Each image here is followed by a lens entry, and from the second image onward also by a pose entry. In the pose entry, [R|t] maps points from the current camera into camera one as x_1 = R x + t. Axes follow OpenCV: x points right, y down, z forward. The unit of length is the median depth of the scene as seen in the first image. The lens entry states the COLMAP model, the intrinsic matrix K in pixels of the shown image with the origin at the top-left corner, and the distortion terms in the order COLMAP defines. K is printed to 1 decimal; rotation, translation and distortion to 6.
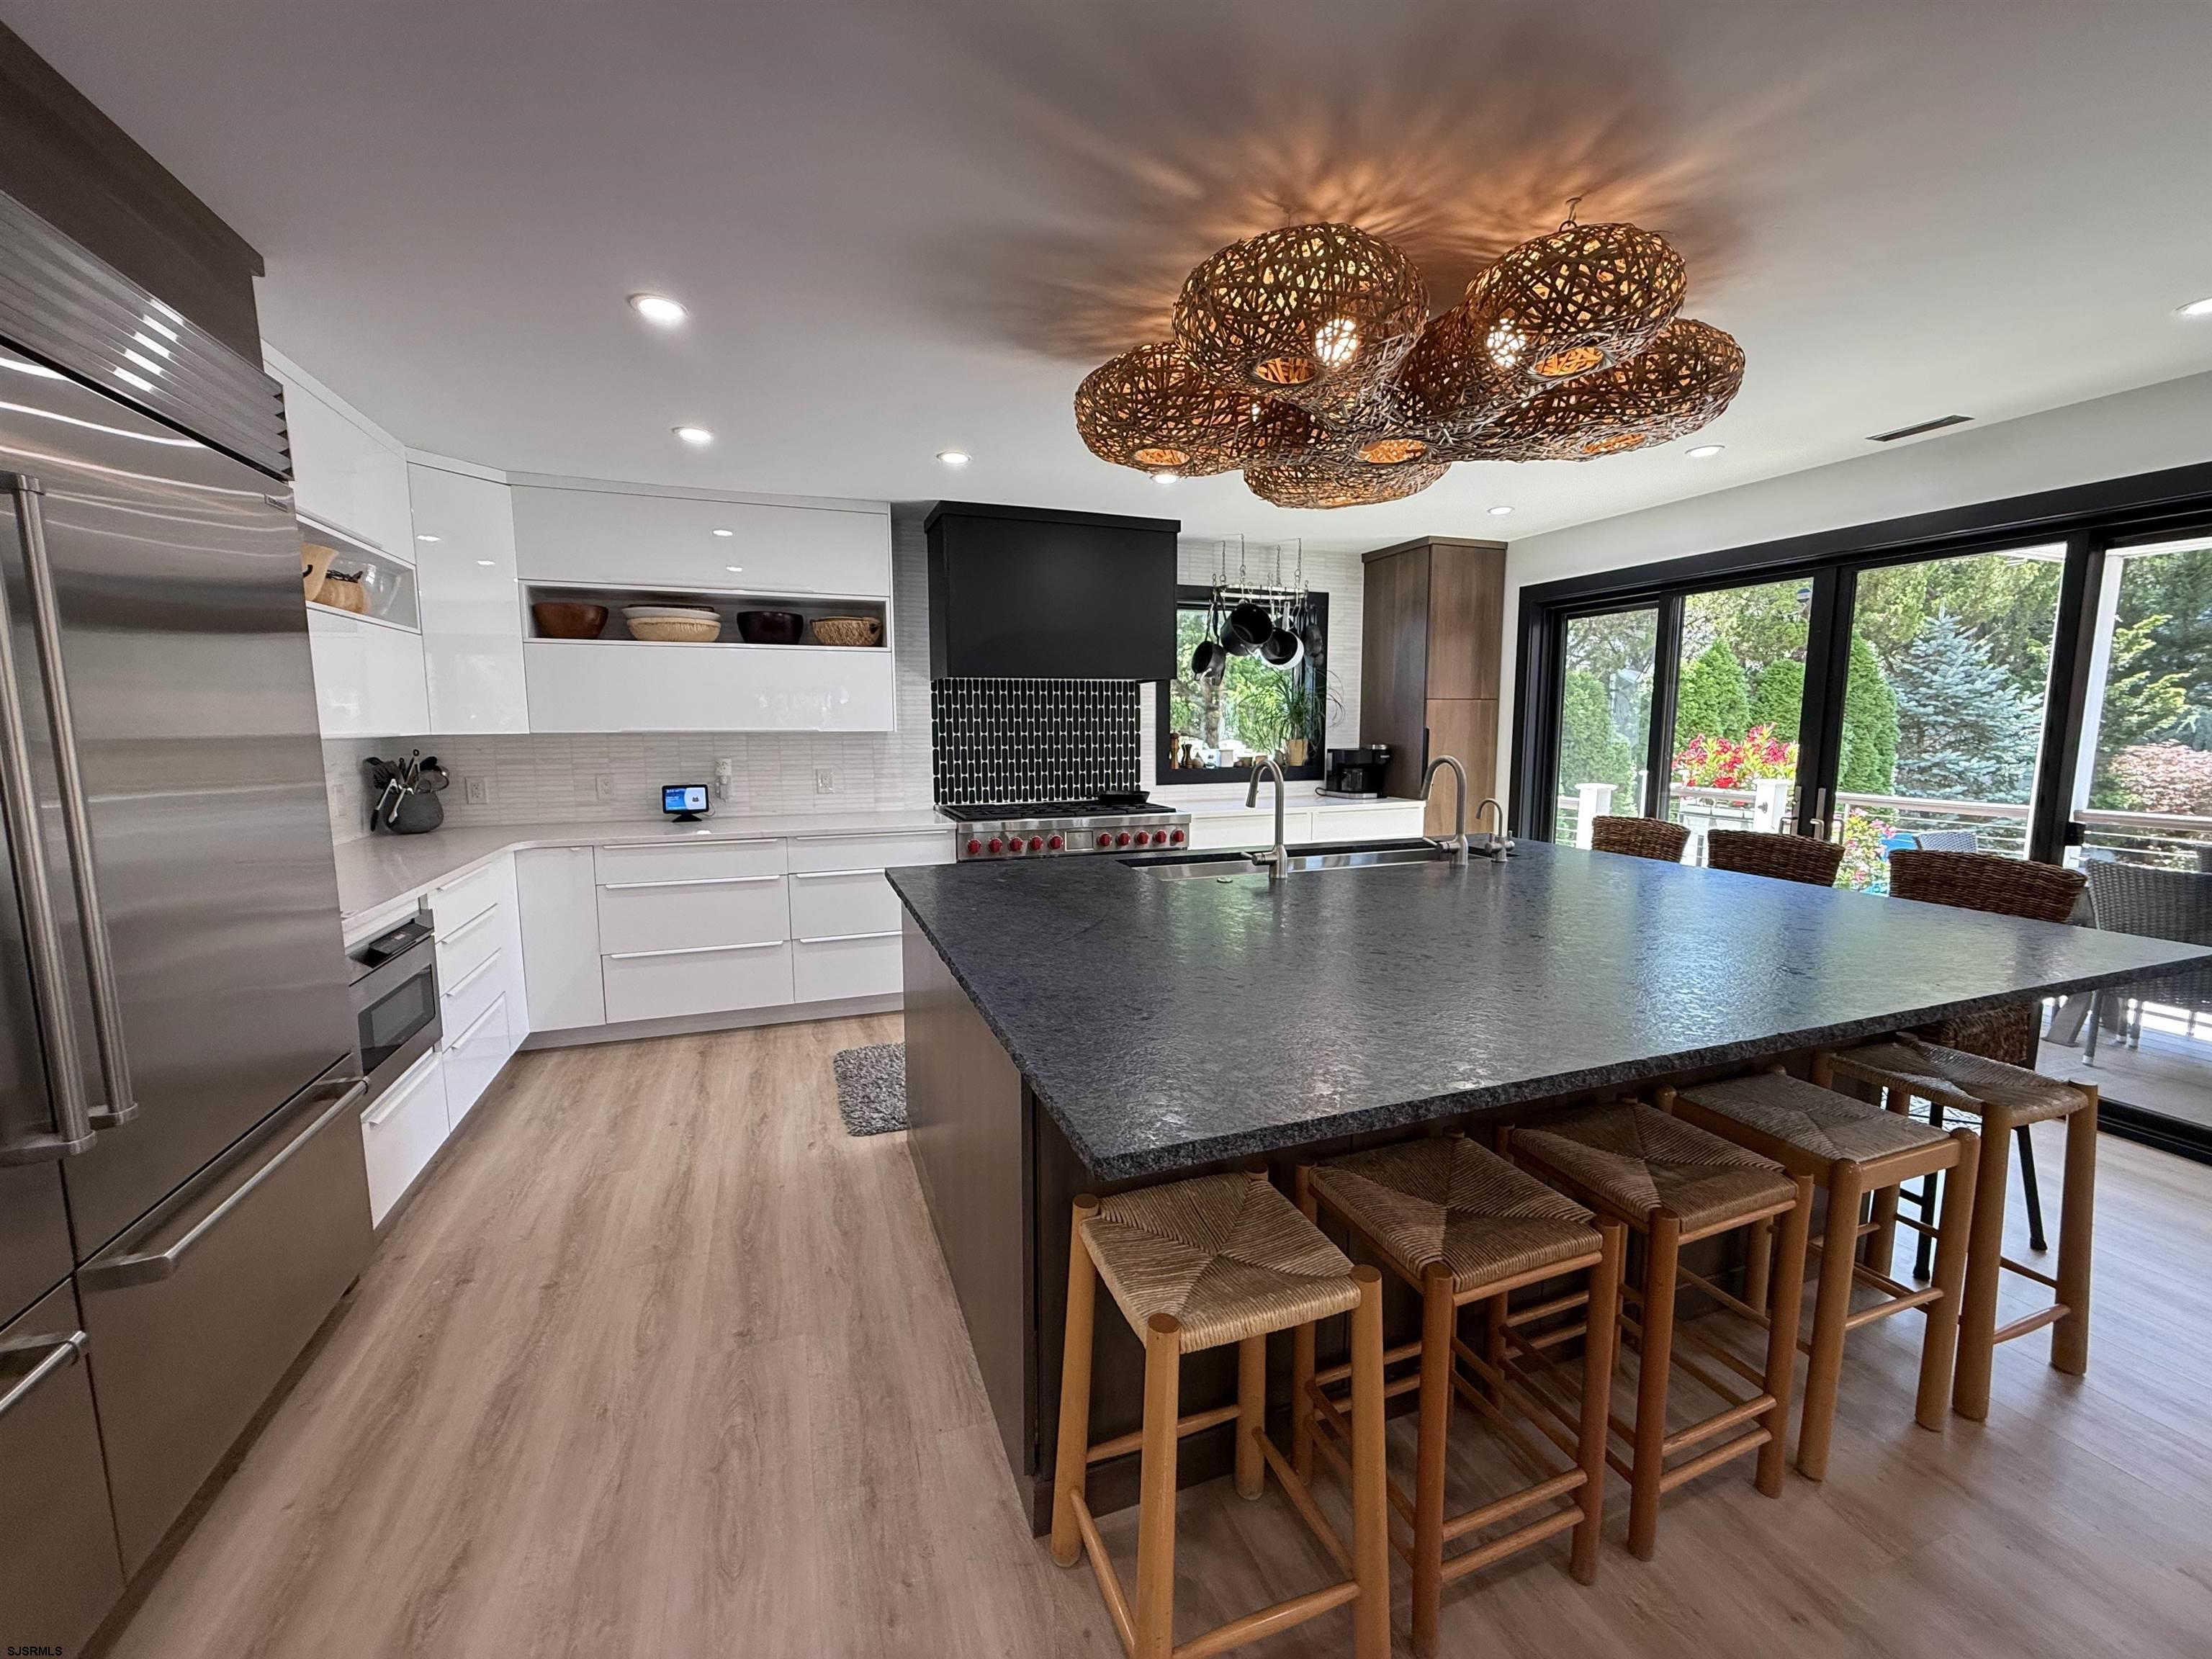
lens RADIAL K [[879.0, 0, 1103.0], [0, 879.0, 827.2], [0, 0, 1]] dist [0.002170, 0.000647]
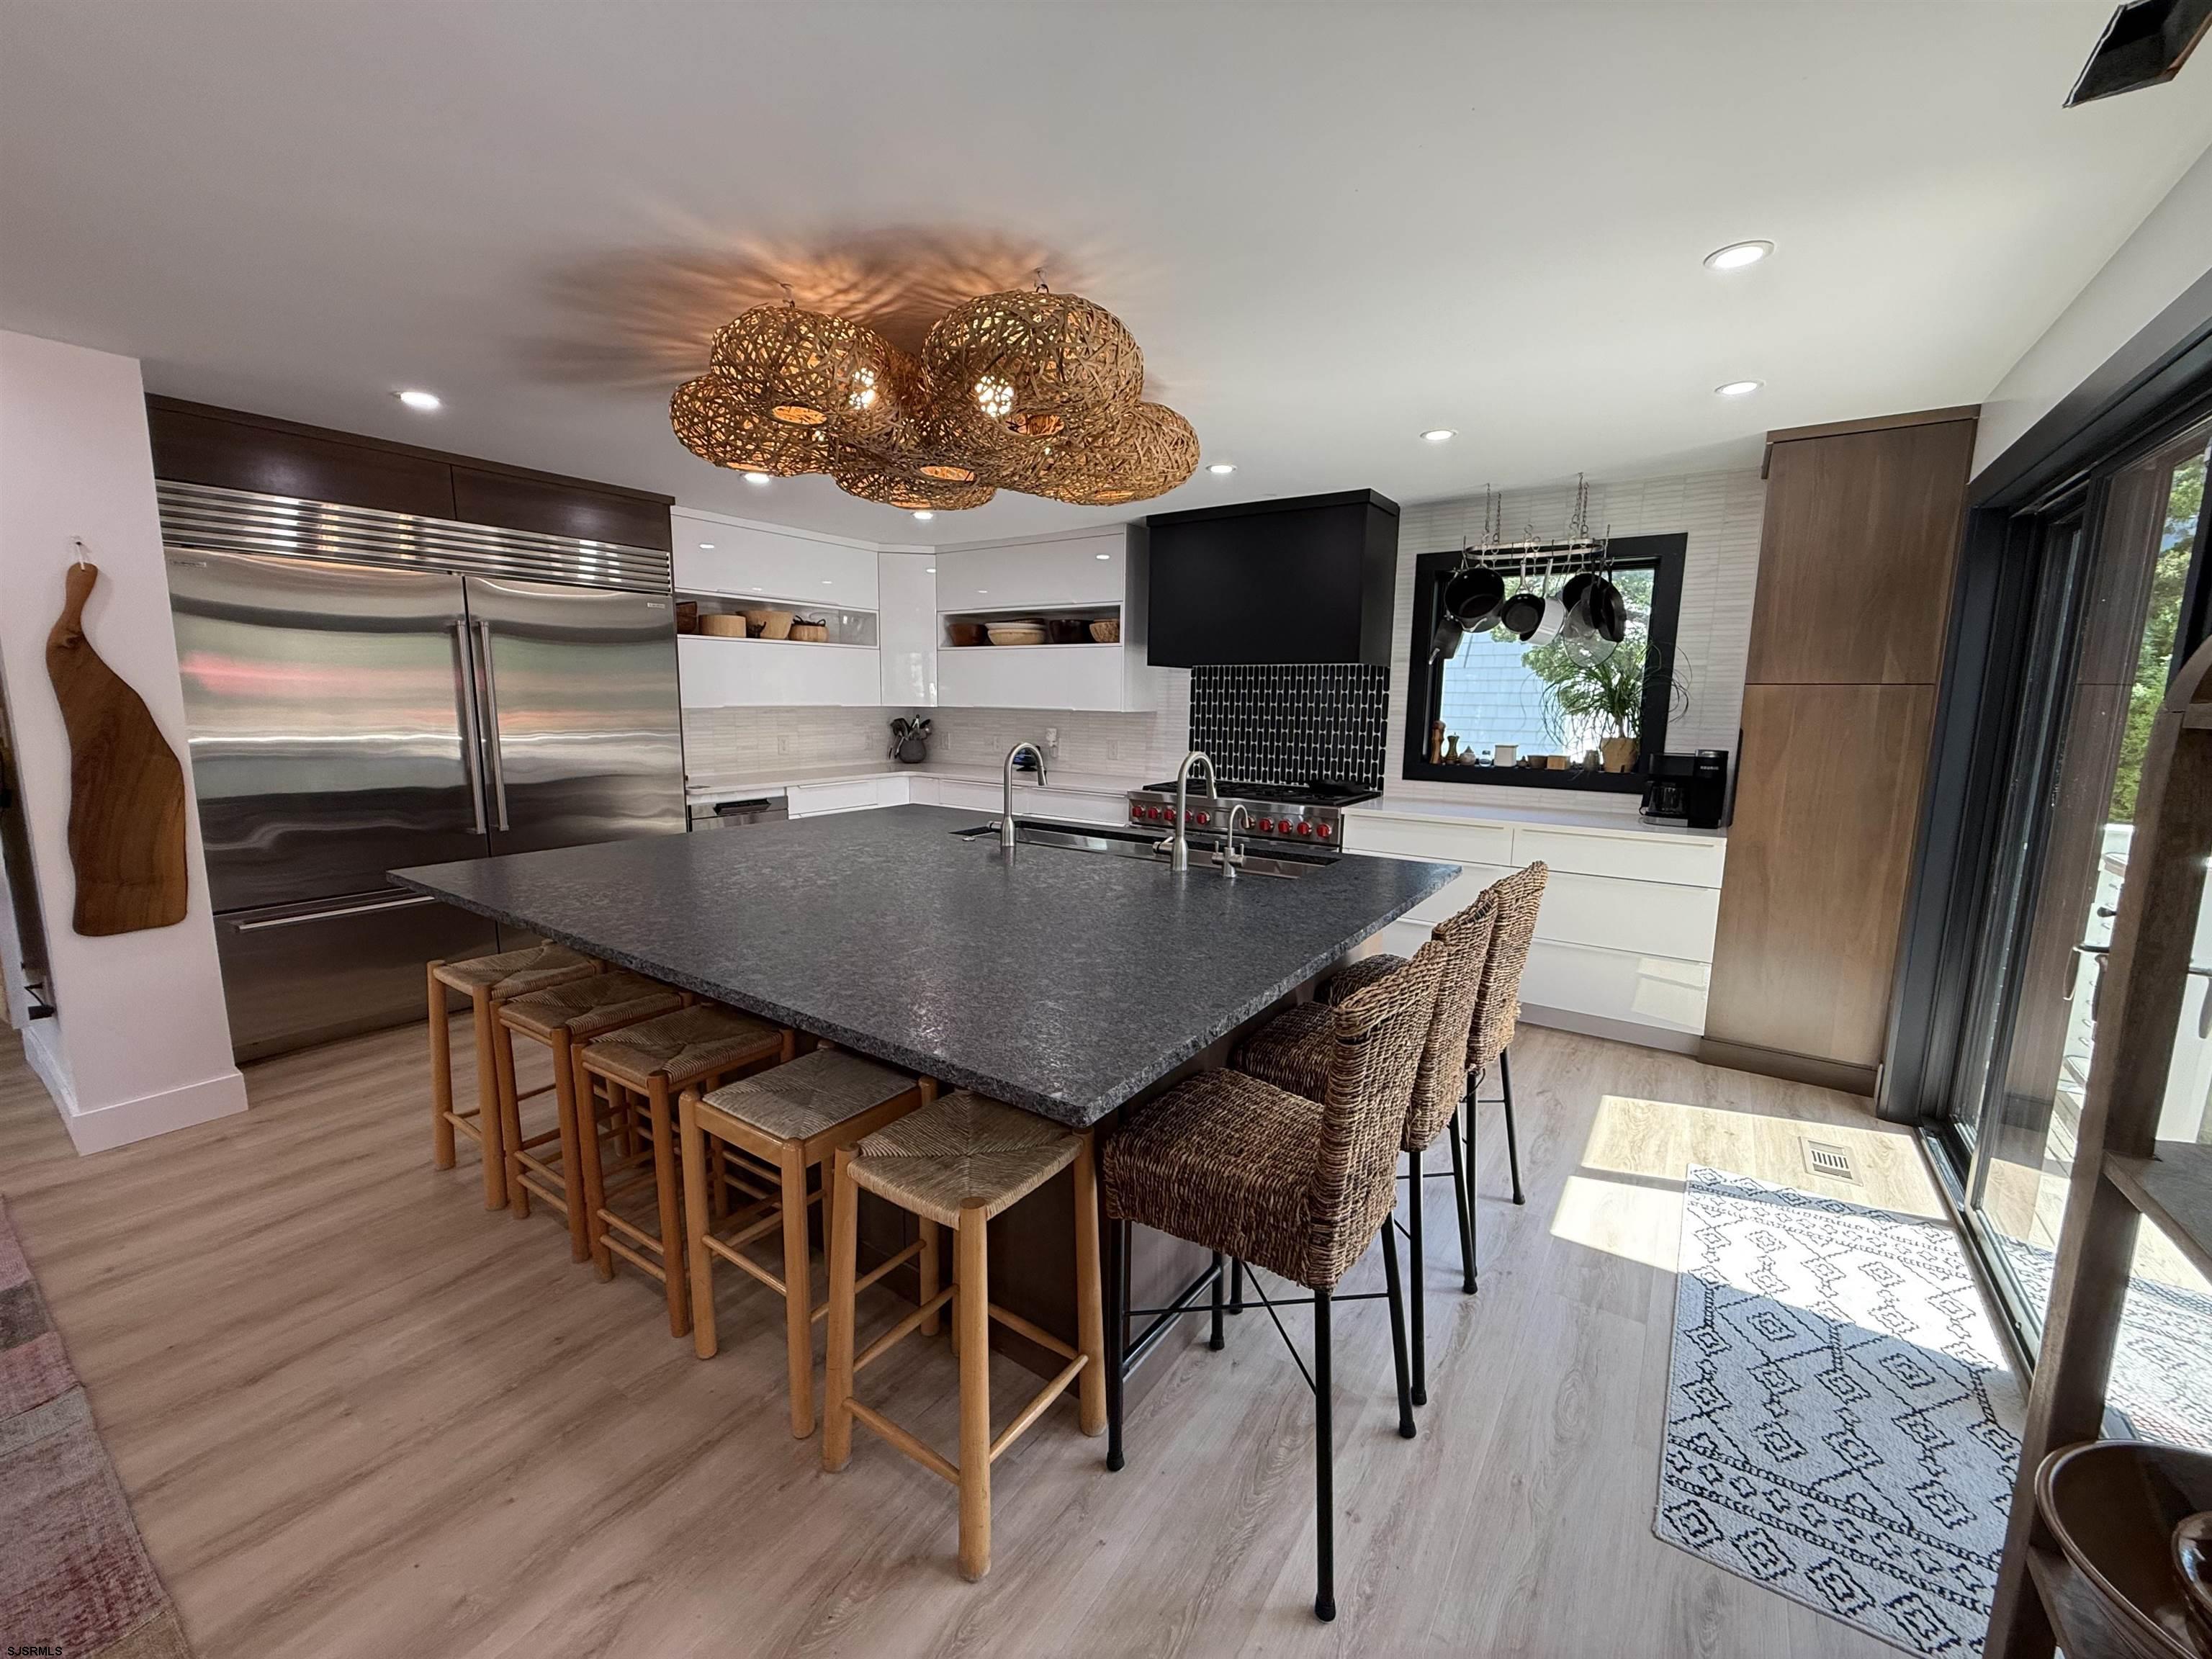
lens RADIAL K [[879.0, 0, 1102.7], [0, 879.0, 827.3], [0, 0, 1]] dist [0.002170, 0.000647]
pose [[0.570060, 0.132695, -0.810817, 0.686424], [-0.112285, 0.990195, 0.083108, -0.043424], [0.813894, 0.043666, 0.579370, 0.250384]]
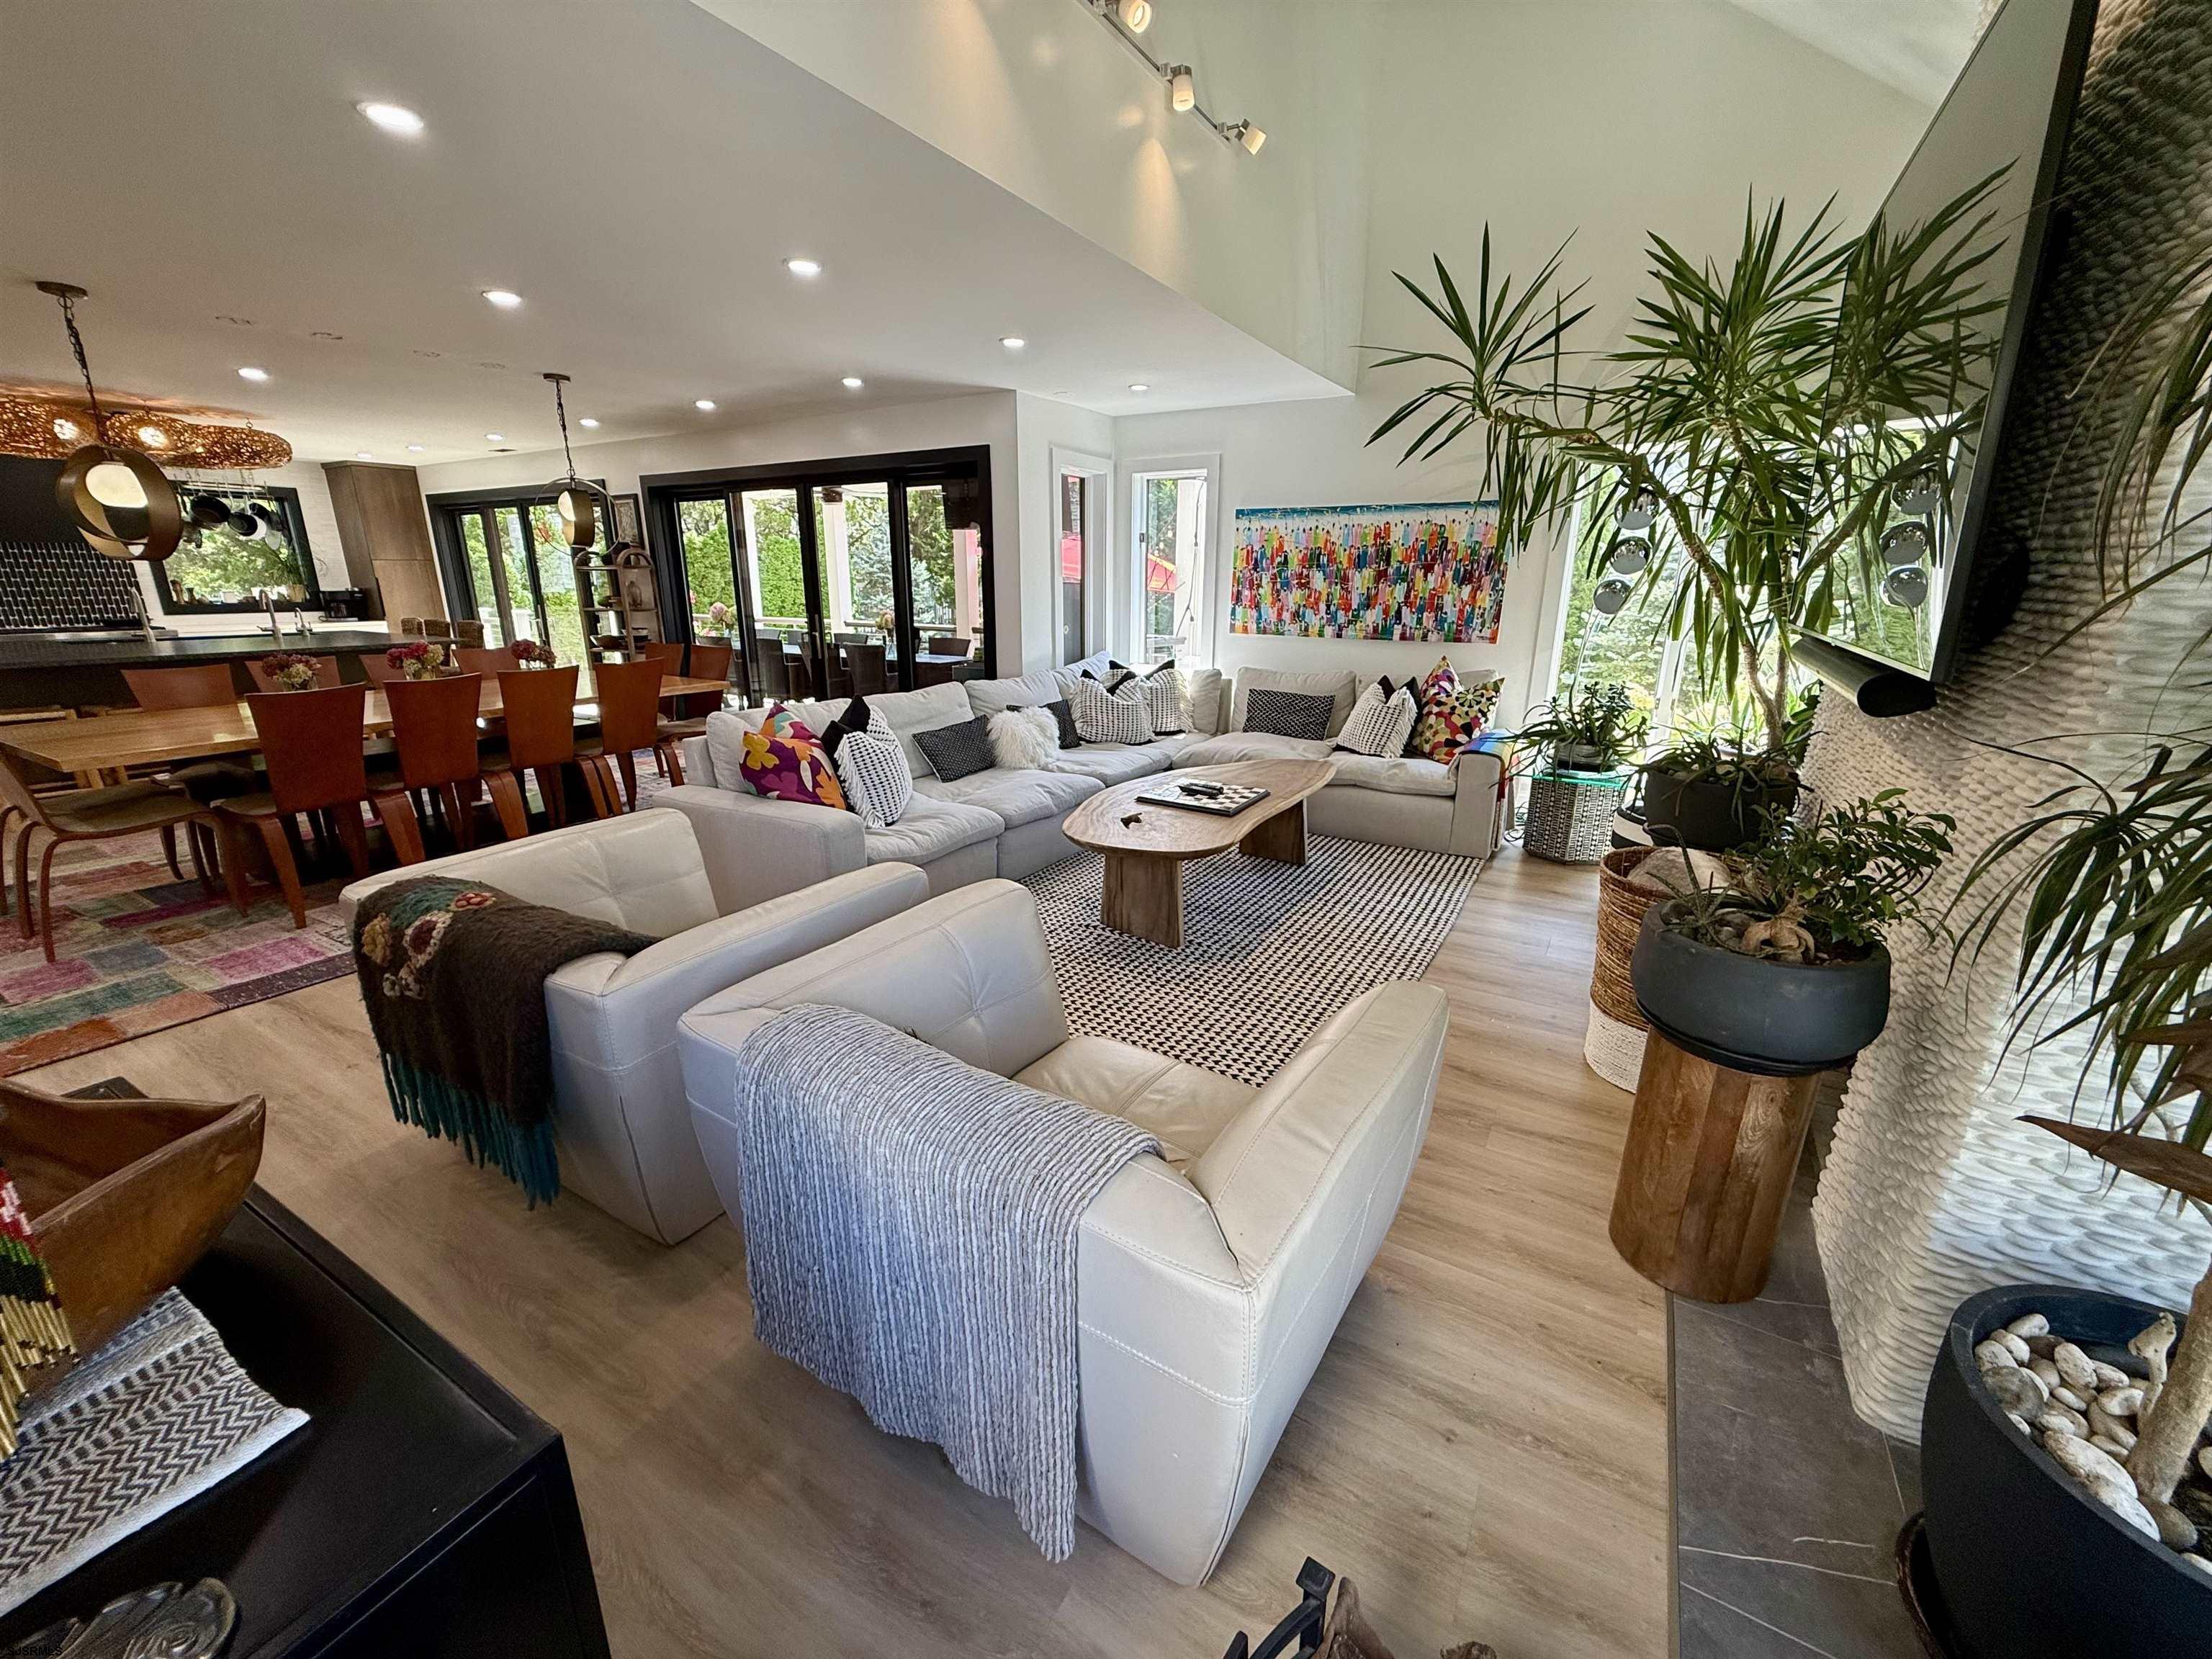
lens RADIAL K [[879.0, 0, 1107.4], [0, 879.0, 827.3], [0, 0, 1]] dist [0.002170, 0.000647]
pose [[0.785596, -0.164013, 0.596606, 0.409782], [0.073894, 0.982196, 0.172715, 0.186719], [-0.614312, -0.091598, 0.783729, -1.358404]]
